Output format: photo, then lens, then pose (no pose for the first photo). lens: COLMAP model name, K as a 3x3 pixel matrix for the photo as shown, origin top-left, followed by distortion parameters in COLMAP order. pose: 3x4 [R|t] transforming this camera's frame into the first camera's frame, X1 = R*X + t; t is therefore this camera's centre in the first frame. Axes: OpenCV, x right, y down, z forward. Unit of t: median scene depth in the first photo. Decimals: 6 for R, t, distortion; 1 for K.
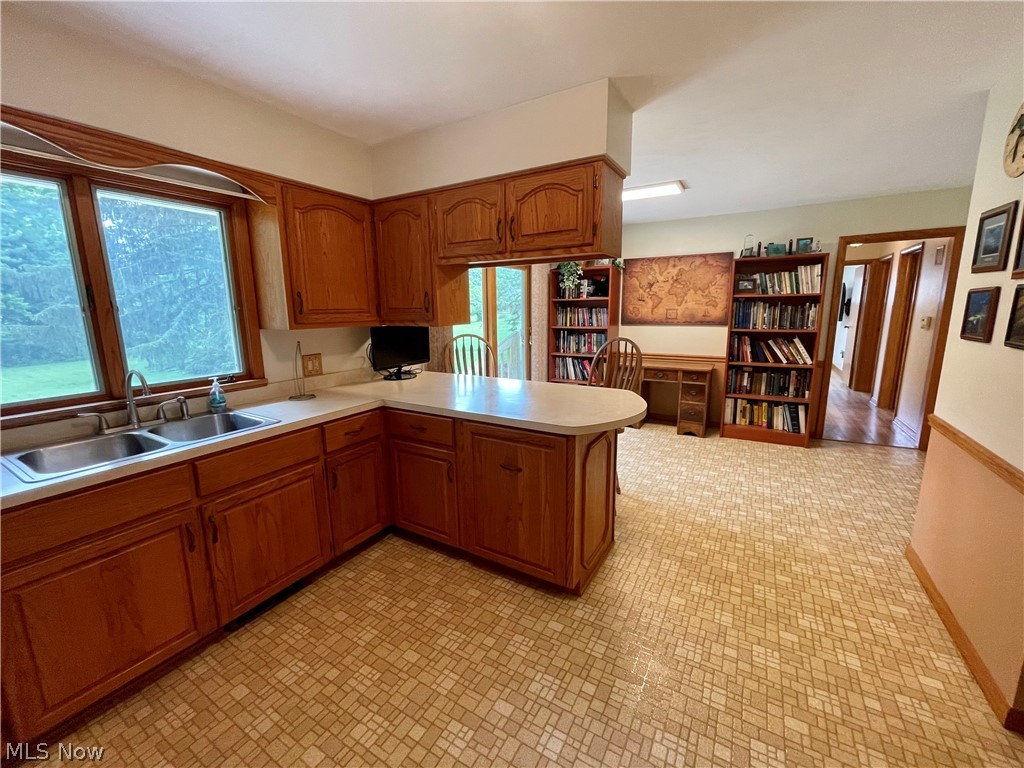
lens RADIAL K [[413.4, 0, 507.3], [0, 413.4, 381.9], [0, 0, 1]] dist [-0.010513, 0.000928]
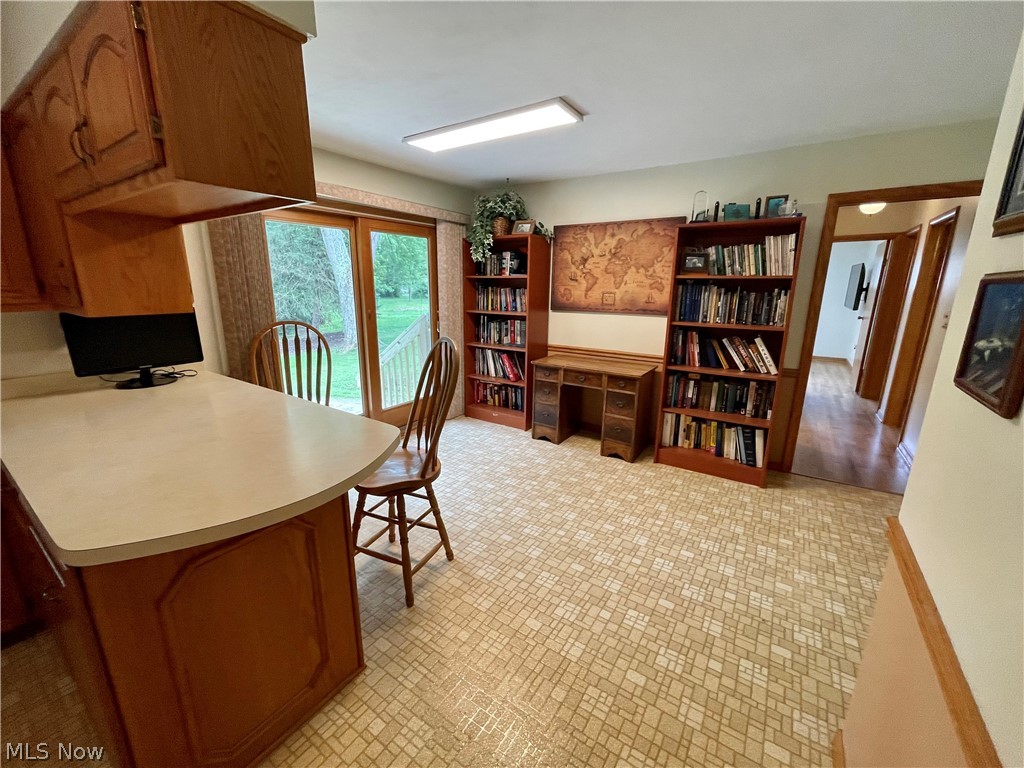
lens RADIAL K [[413.4, 0, 513.3], [0, 413.4, 385.3], [0, 0, 1]] dist [-0.010513, 0.000928]
pose [[0.998450, 0.033832, -0.044201, 0.268843], [-0.031087, 0.997629, 0.061397, -0.046786], [0.046174, -0.059927, 0.997134, 0.220506]]
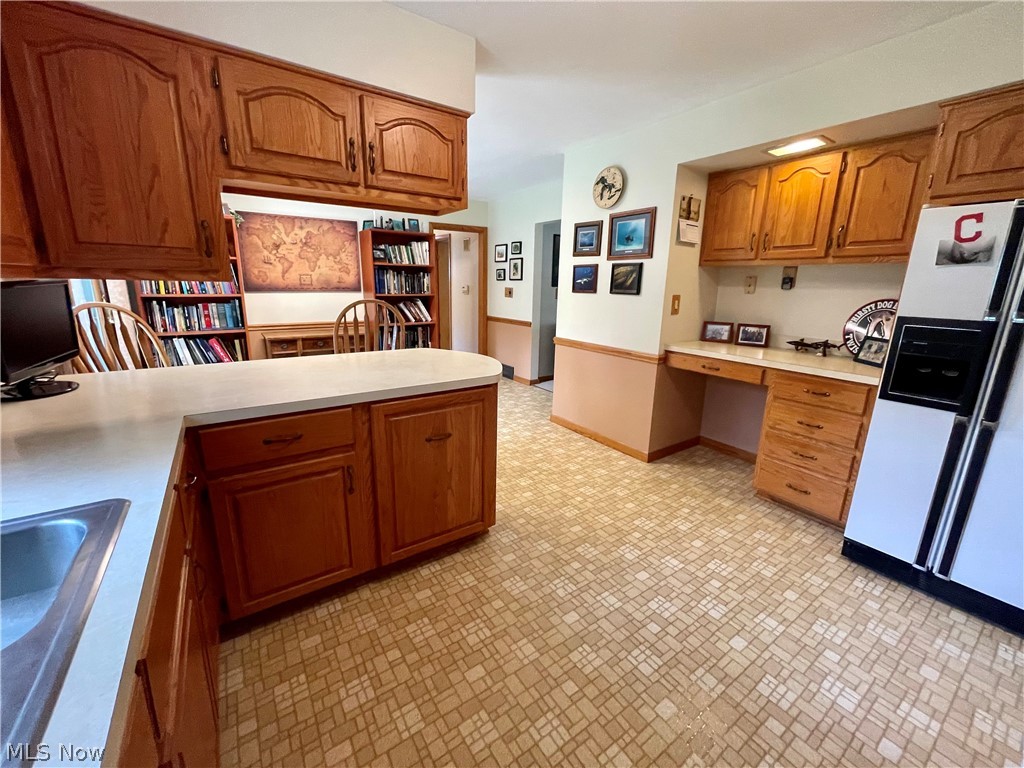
lens RADIAL K [[413.4, 0, 512.5], [0, 413.4, 384.0], [0, 0, 1]] dist [-0.010513, 0.000928]
pose [[0.405500, -0.199592, 0.892039, -0.307752], [0.140893, 0.977856, 0.154747, -0.011290], [-0.903172, 0.062932, 0.424642, 0.197074]]
